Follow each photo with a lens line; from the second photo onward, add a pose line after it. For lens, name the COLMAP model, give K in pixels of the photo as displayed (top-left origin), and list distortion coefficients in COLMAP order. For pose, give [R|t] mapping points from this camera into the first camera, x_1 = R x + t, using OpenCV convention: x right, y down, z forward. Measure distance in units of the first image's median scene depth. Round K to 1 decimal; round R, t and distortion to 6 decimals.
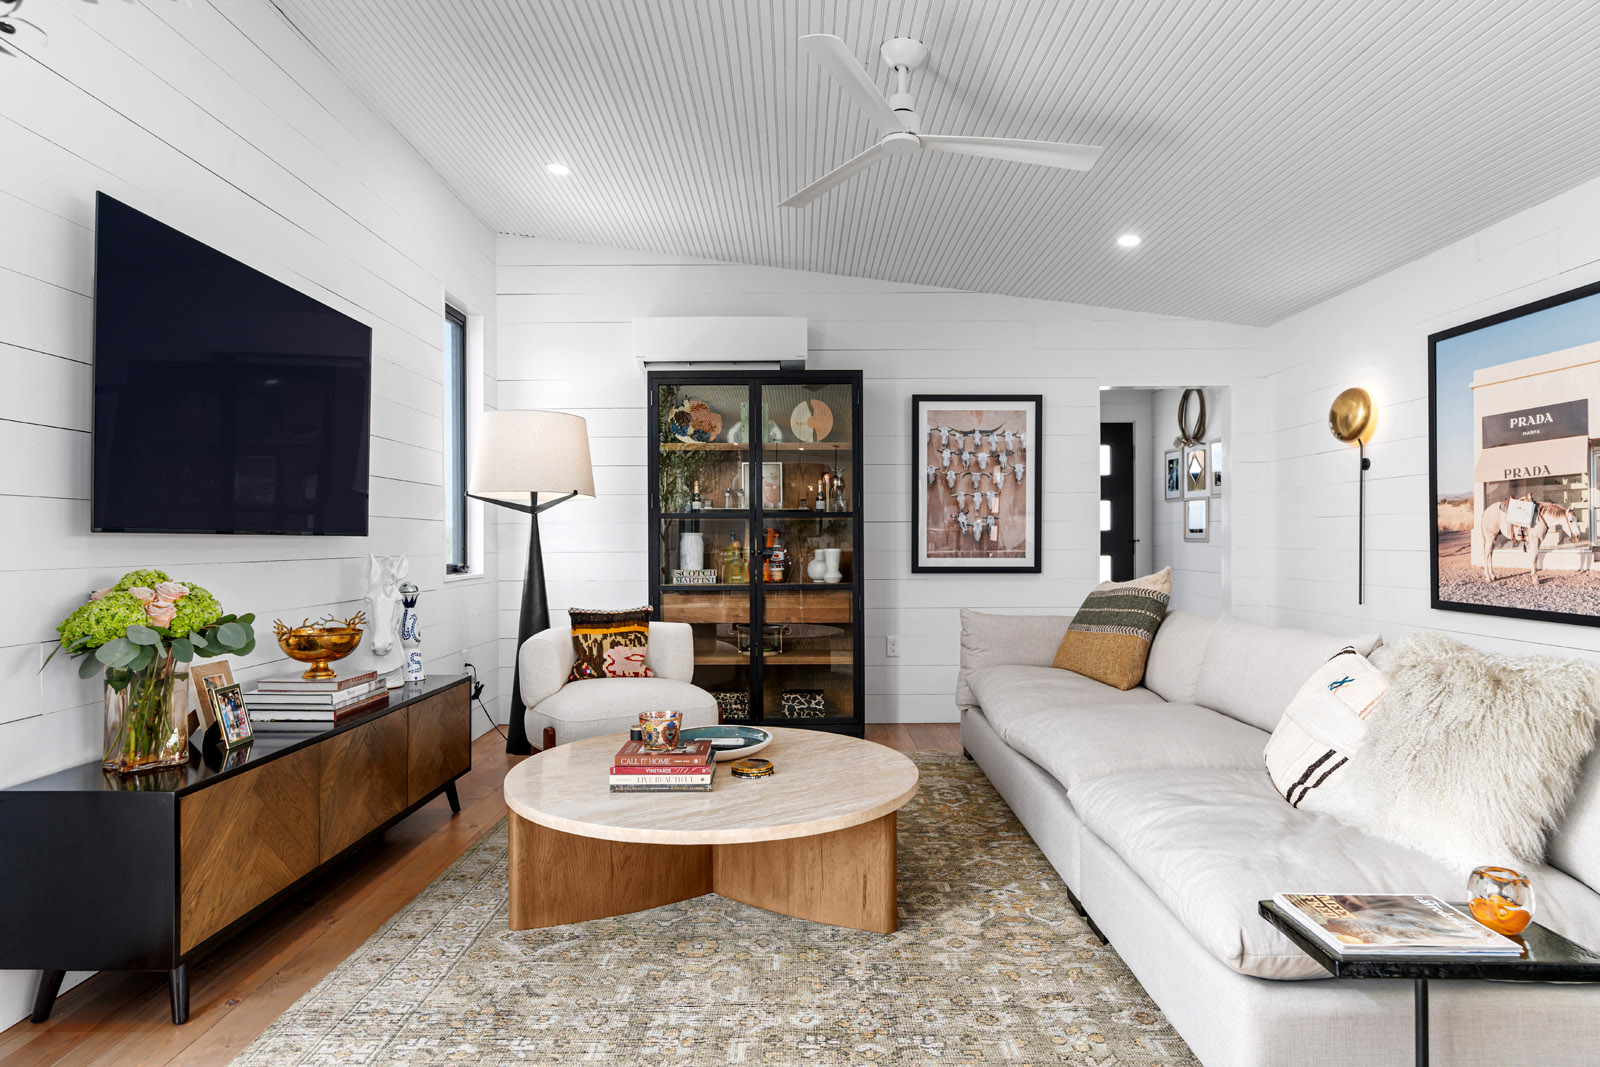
lens RADIAL K [[922.3, 0, 800.0], [0, 922.3, 533.5], [0, 0, 1]] dist [-0.000311, 0.000479]
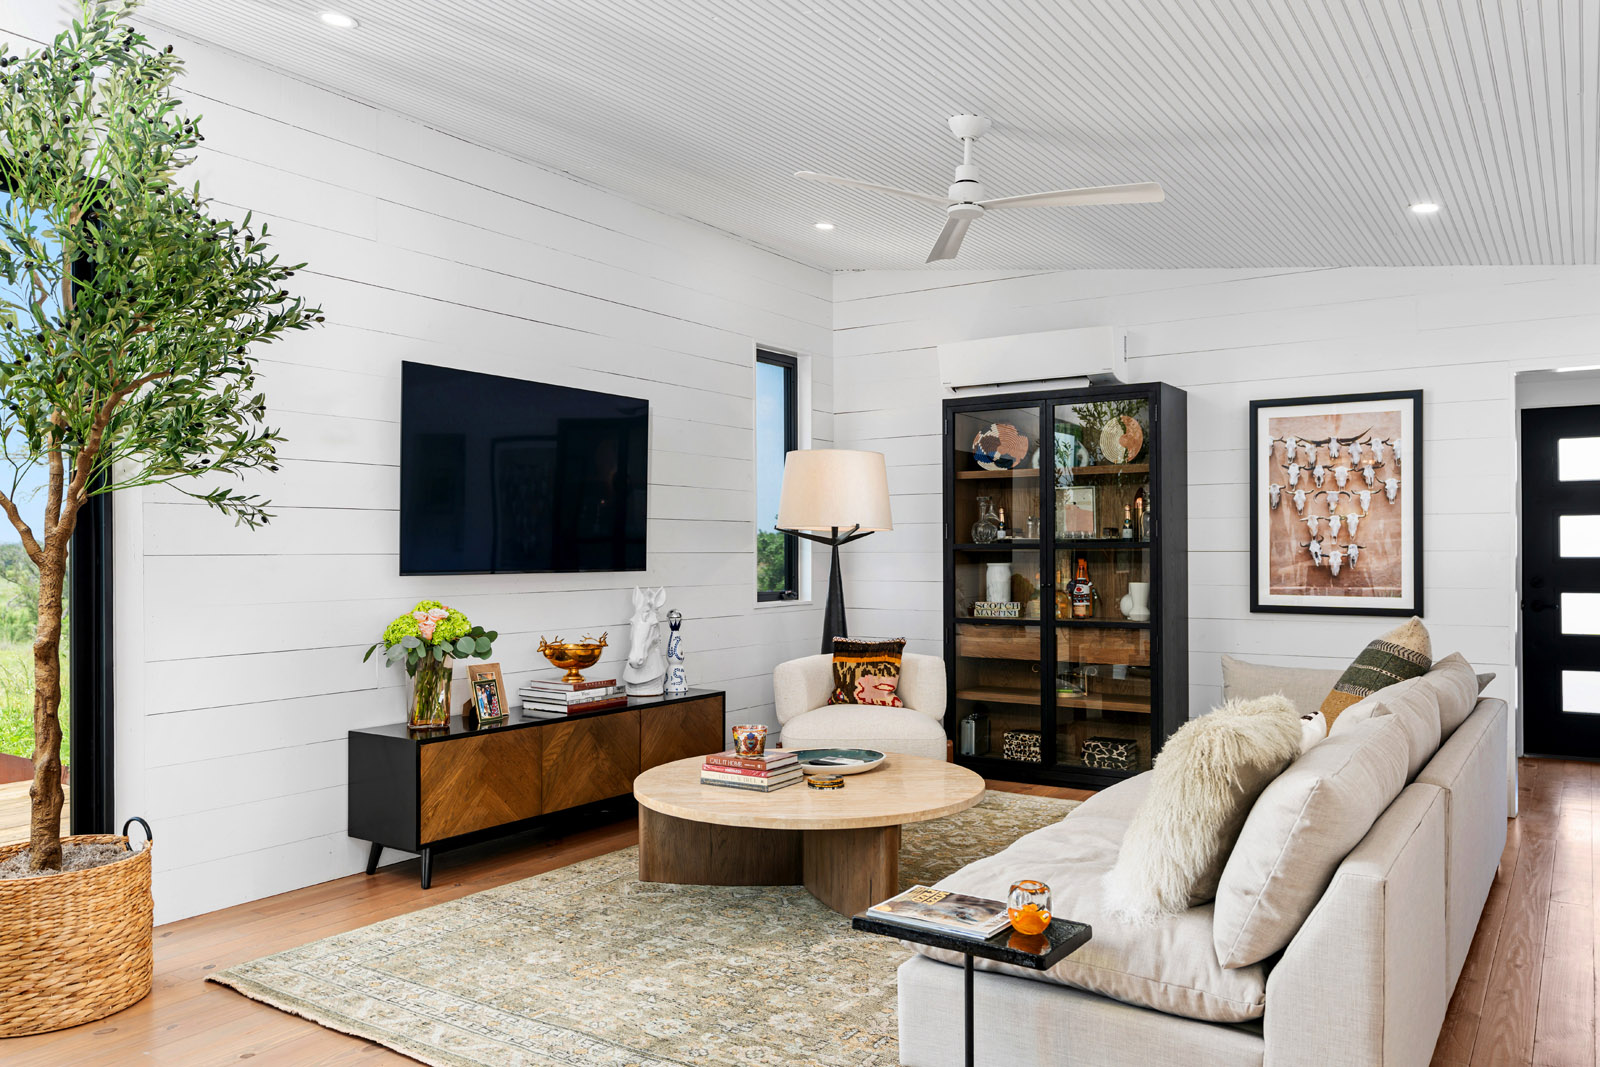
lens RADIAL K [[1177.6, 0, 800.0], [0, 1177.6, 533.5], [0, 0, 1]] dist [-0.000257, -0.000438]
pose [[0.835186, -0.006850, -0.549925, 0.475326], [0.003522, 0.999969, -0.007107, -0.029397], [0.549956, 0.003999, 0.835184, -0.161656]]
